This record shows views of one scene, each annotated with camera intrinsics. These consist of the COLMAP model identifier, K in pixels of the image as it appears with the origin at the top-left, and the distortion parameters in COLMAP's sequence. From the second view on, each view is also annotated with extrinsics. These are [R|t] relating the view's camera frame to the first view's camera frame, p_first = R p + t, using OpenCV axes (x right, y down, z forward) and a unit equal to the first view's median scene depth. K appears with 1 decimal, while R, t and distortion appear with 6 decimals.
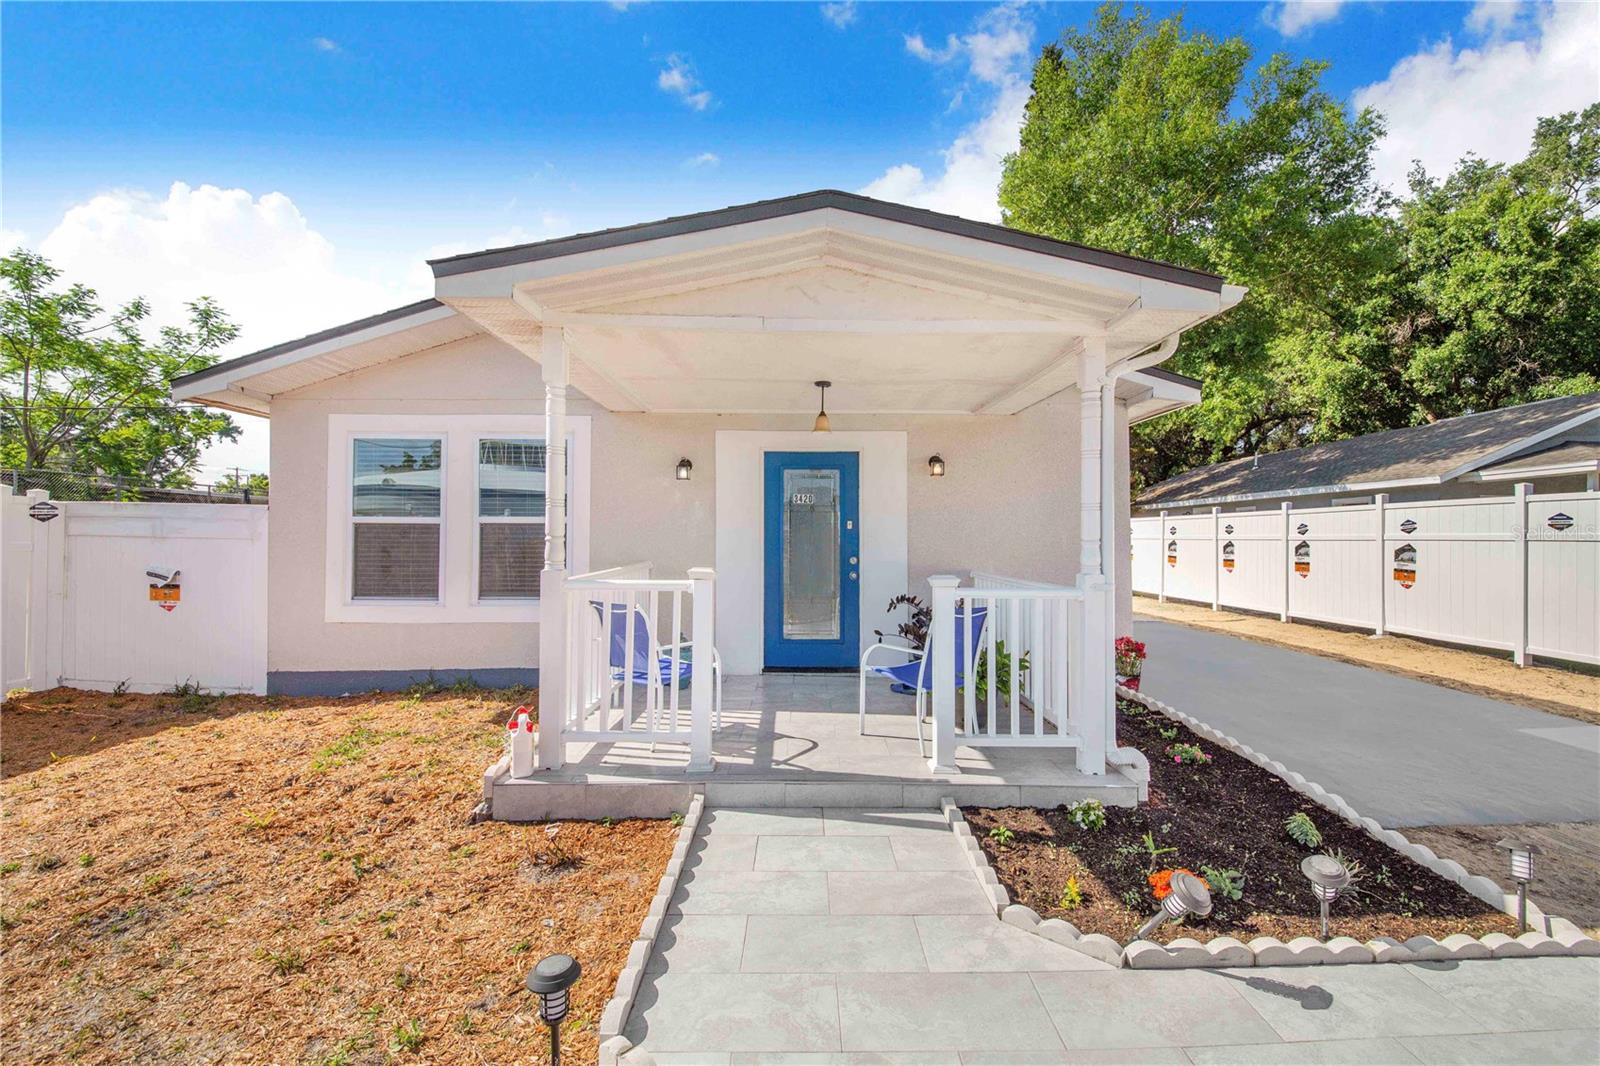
lens RADIAL K [[635.7, 0, 807.7], [0, 635.7, 535.6], [0, 0, 1]] dist [-0.000433, -0.009452]
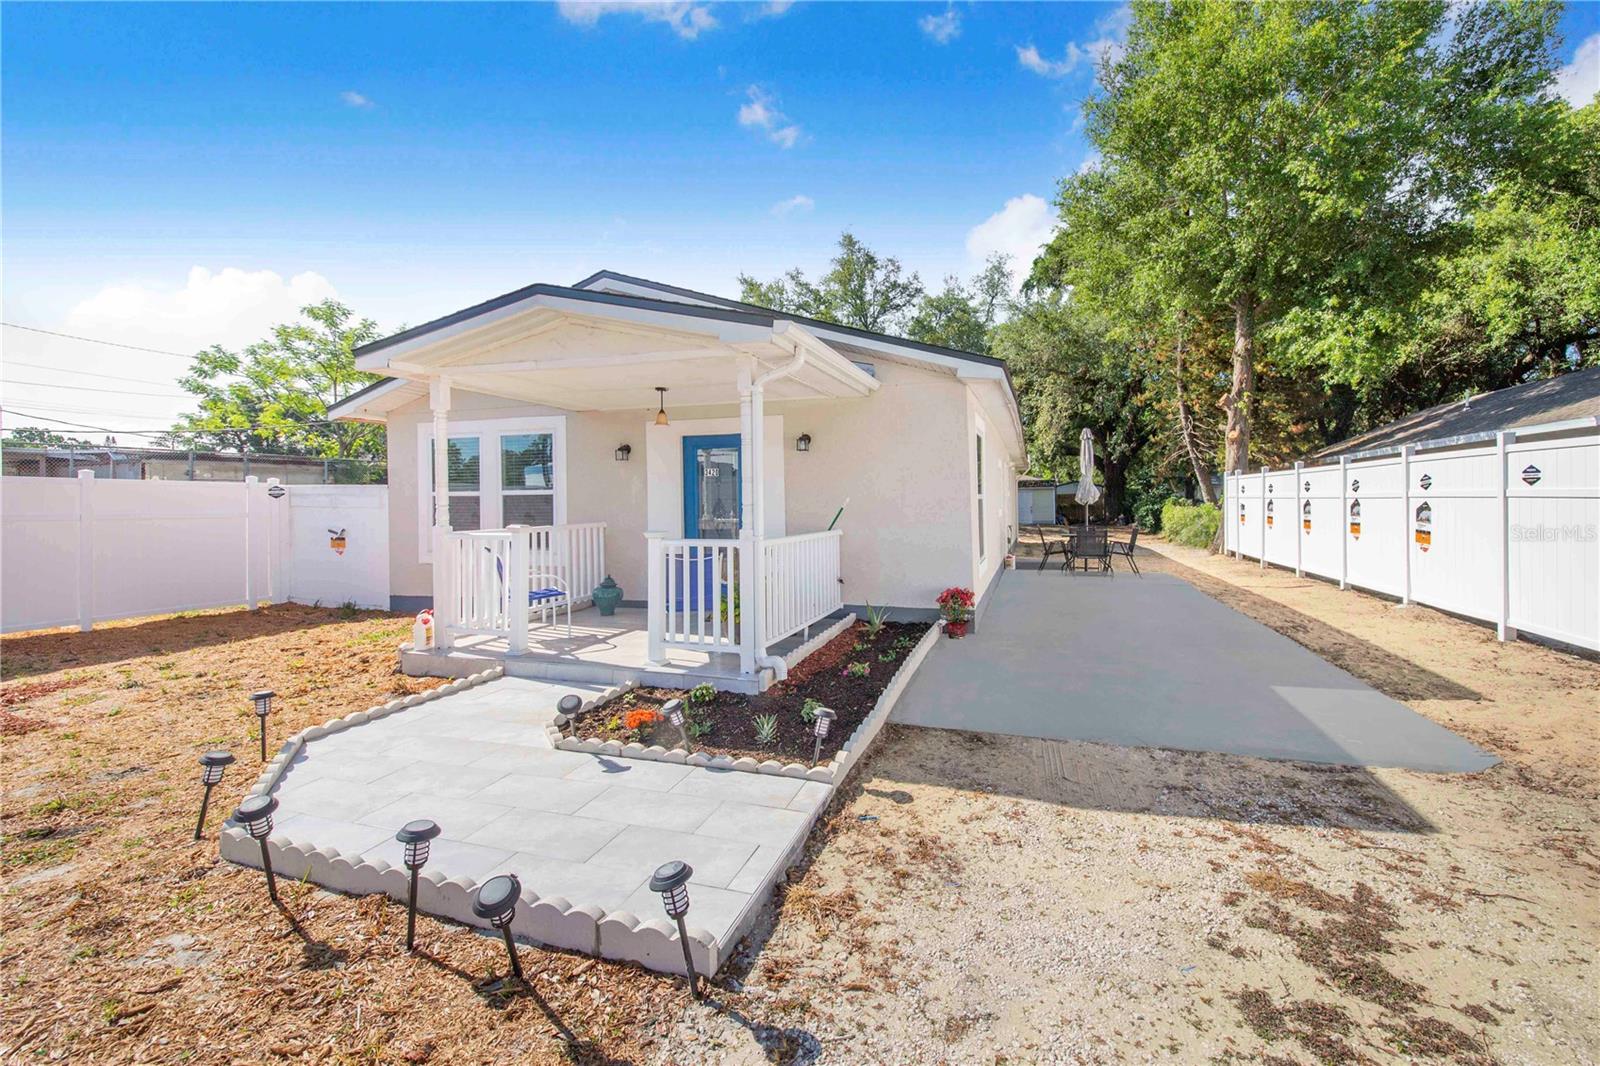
lens RADIAL K [[655.2, 0, 830.8], [0, 655.2, 508.7], [0, 0, 1]] dist [0.007544, -0.015751]
pose [[0.953785, -0.008431, -0.300371, 0.406175], [0.013072, 0.999824, 0.013444, 0.000379], [0.300204, -0.016749, 0.953728, -0.113450]]
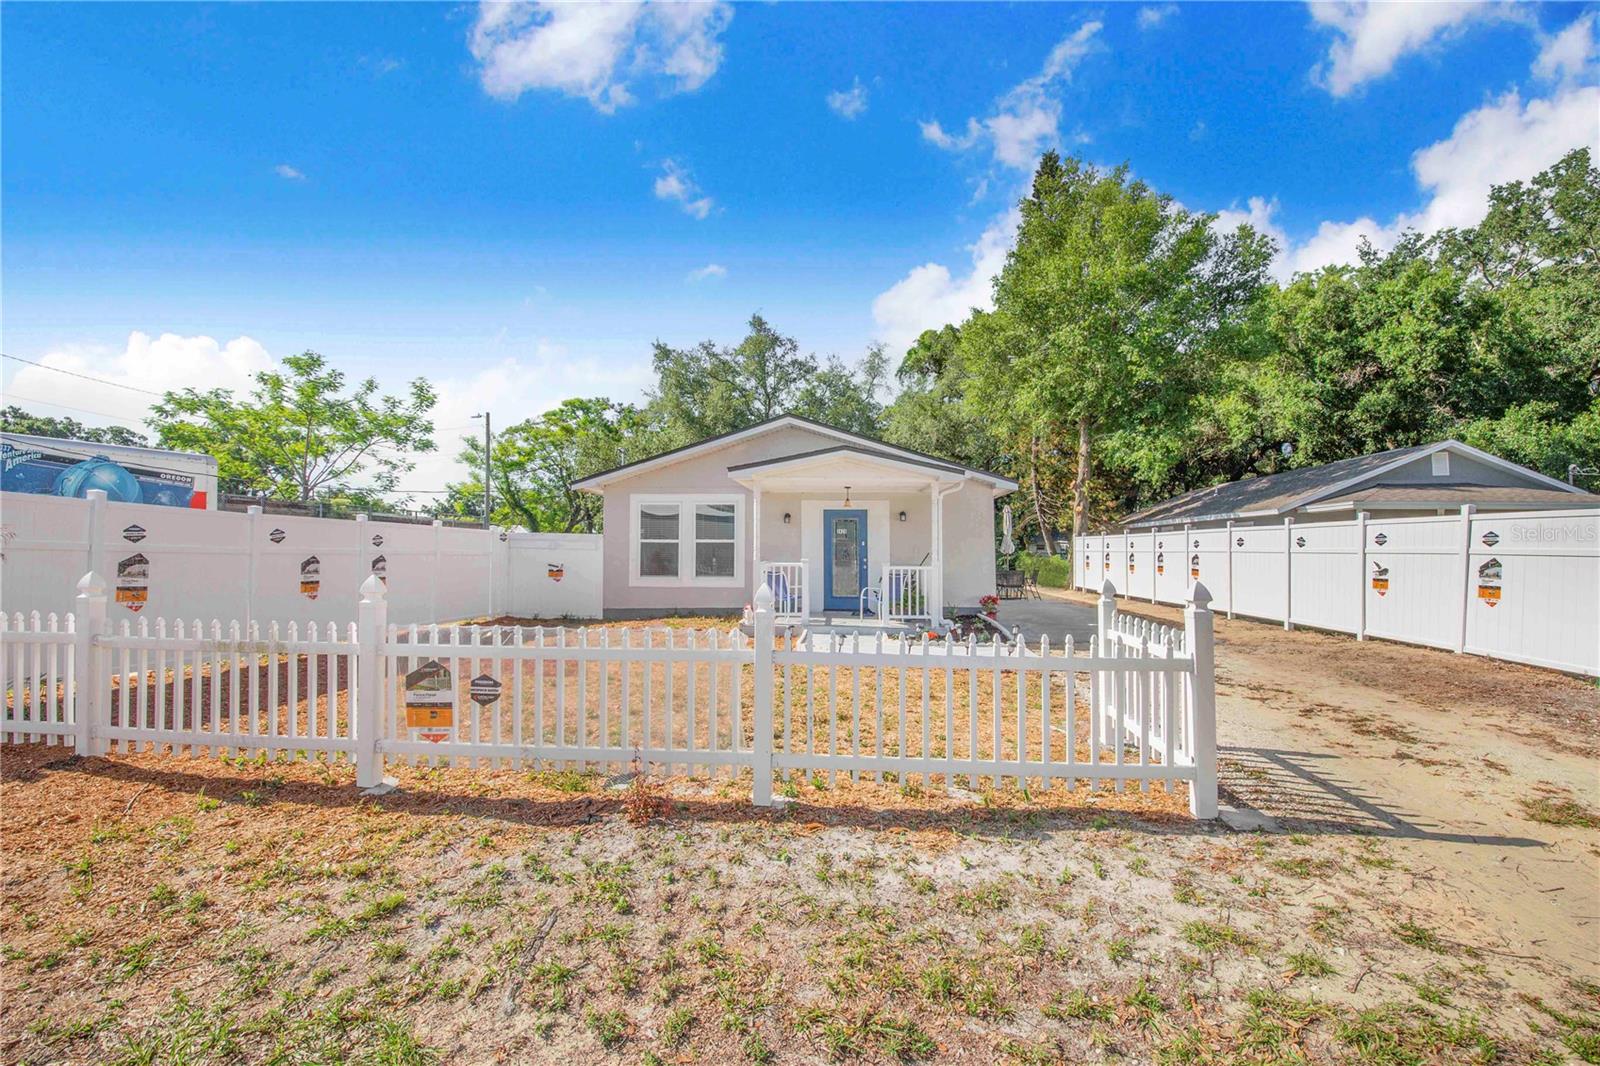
lens RADIAL K [[667.6, 0, 808.1], [0, 667.6, 547.0], [0, 0, 1]] dist [0.027071, -0.017351]
pose [[0.997104, 0.002007, -0.076028, 0.035707], [-0.002173, 0.999995, -0.002102, 0.000185], [0.076024, 0.002261, 0.997103, -0.851700]]
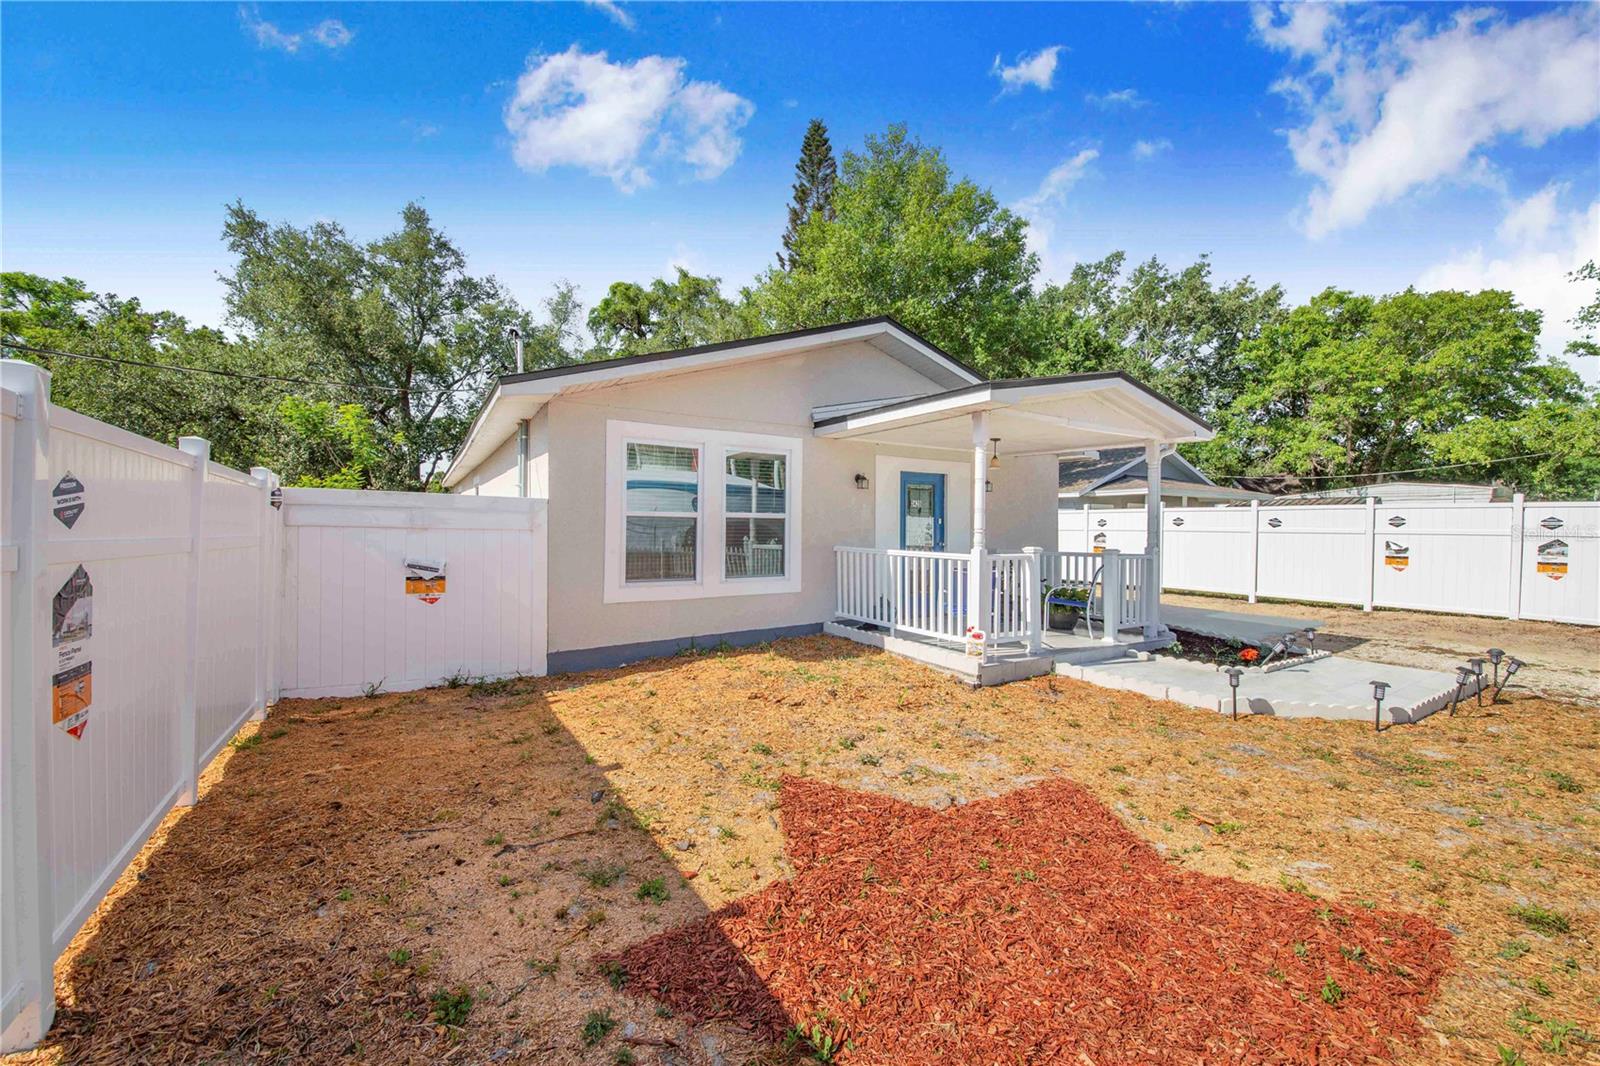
lens RADIAL K [[635.7, 0, 807.7], [0, 635.7, 535.6], [0, 0, 1]] dist [-0.000433, -0.009452]
pose [[0.849339, -0.003526, 0.527836, -0.678341], [-0.006842, 0.999820, 0.017690, -0.004486], [-0.527803, -0.018636, 0.849162, -0.094812]]
